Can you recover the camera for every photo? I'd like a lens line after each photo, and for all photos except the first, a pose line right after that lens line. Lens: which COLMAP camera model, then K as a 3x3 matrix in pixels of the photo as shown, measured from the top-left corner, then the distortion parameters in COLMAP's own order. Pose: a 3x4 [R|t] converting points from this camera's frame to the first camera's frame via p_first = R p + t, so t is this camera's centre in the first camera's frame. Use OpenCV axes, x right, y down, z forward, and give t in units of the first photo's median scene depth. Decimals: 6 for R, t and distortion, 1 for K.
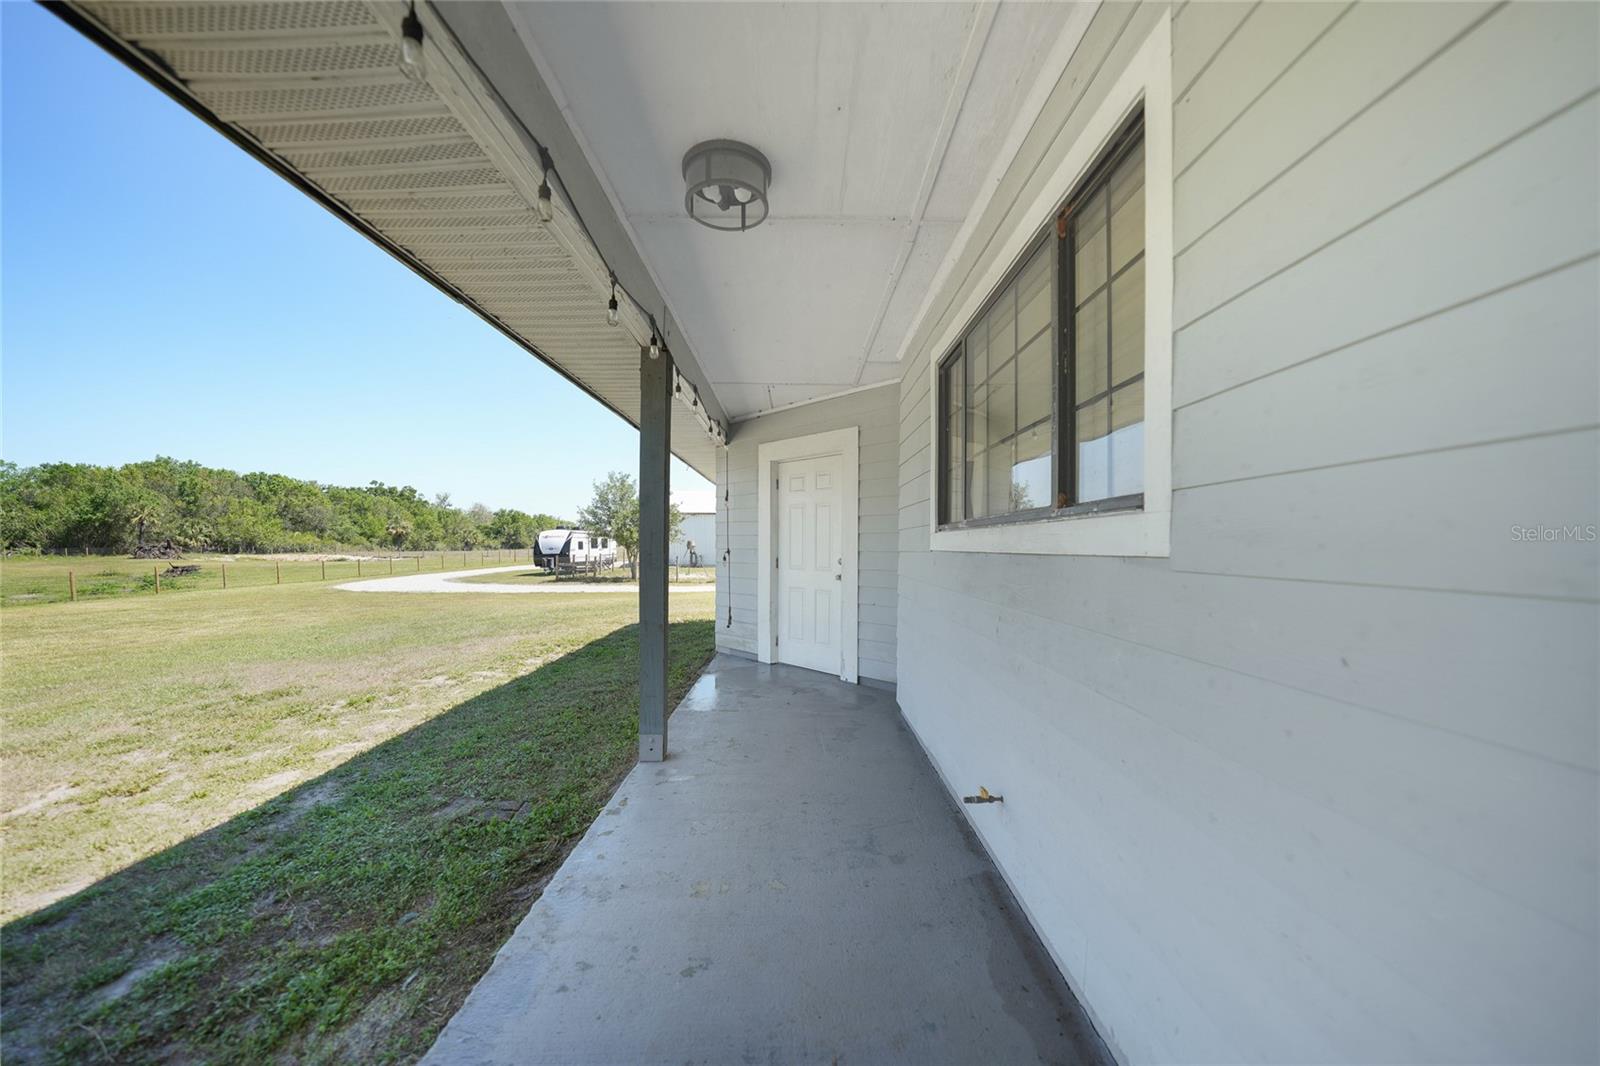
lens RADIAL K [[562.8, 0, 807.5], [0, 562.8, 543.6], [0, 0, 1]] dist [0.008498, 0.001100]
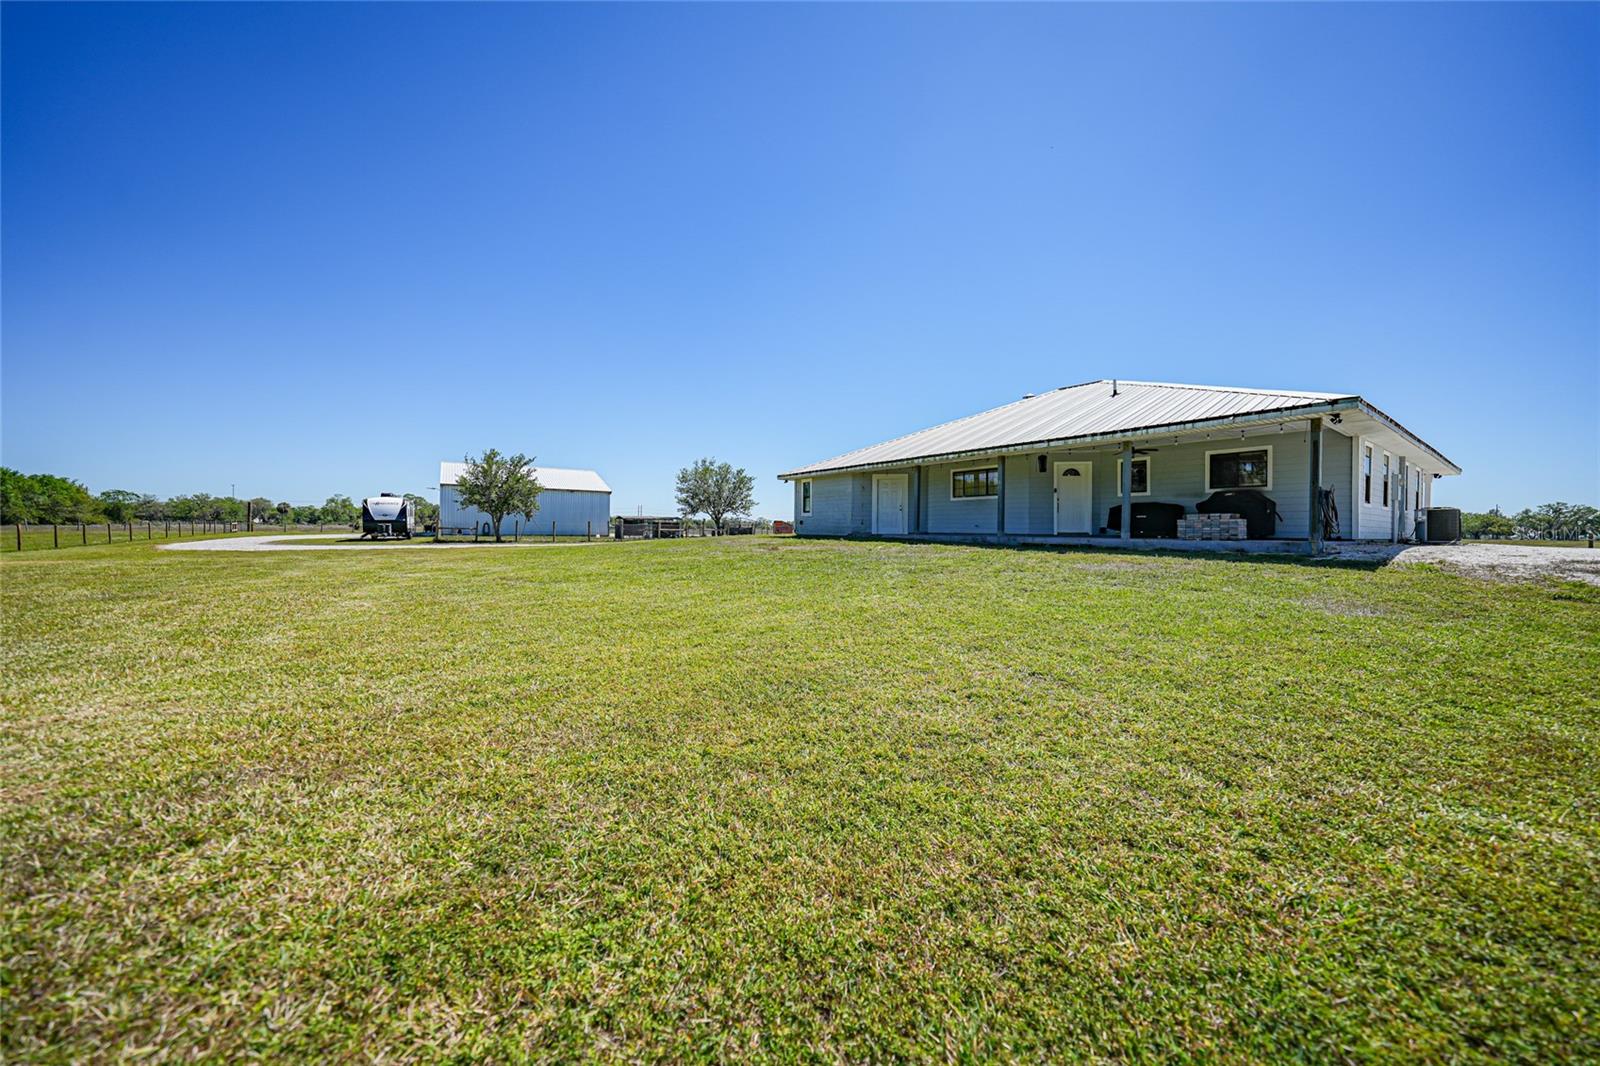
lens RADIAL K [[562.8, 0, 804.0], [0, 562.8, 535.4], [0, 0, 1]] dist [0.008498, 0.001100]
pose [[0.820058, -0.003492, 0.572270, -0.418489], [-0.004781, 0.999905, 0.012953, 0.028672], [-0.572261, -0.013359, 0.819963, -0.287778]]
